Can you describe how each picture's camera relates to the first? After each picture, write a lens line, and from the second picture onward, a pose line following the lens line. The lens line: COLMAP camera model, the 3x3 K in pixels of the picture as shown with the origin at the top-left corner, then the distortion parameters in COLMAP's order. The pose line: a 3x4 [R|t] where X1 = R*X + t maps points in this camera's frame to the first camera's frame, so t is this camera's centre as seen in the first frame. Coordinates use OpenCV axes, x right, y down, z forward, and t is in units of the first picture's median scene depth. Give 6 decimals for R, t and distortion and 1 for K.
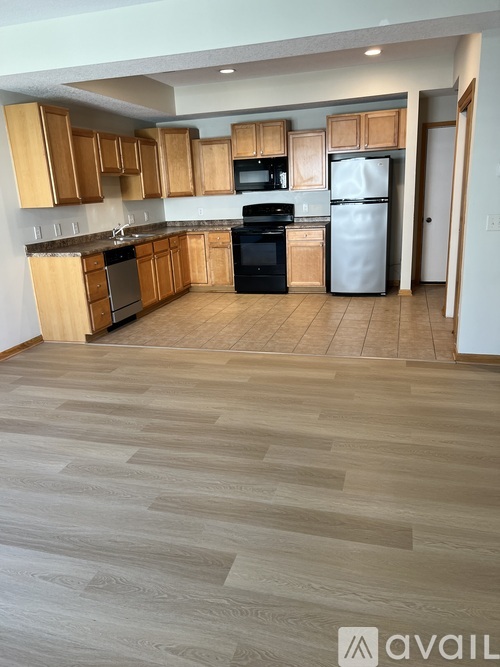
lens RADIAL K [[506.5, 0, 249.0], [0, 506.5, 333.7], [0, 0, 1]] dist [0.075370, -0.004953]
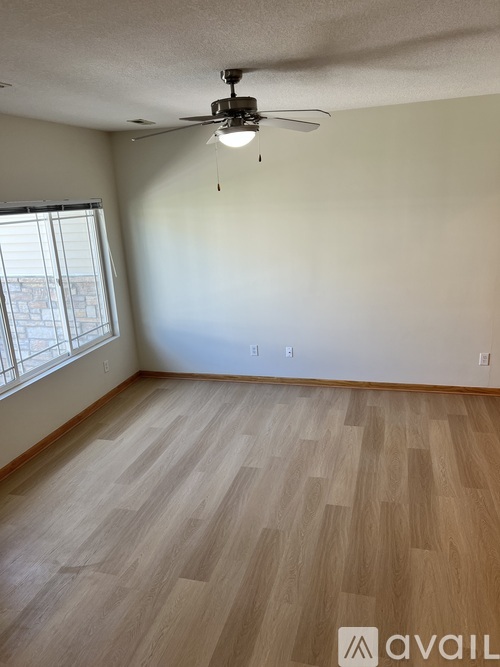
lens RADIAL K [[506.5, 0, 249.5], [0, 506.5, 332.7], [0, 0, 1]] dist [0.075370, -0.004953]
pose [[0.016200, 0.315362, -0.948833, 0.712644], [-0.219325, 0.926967, 0.304350, -0.415448], [0.975517, 0.203172, 0.084184, 0.578281]]
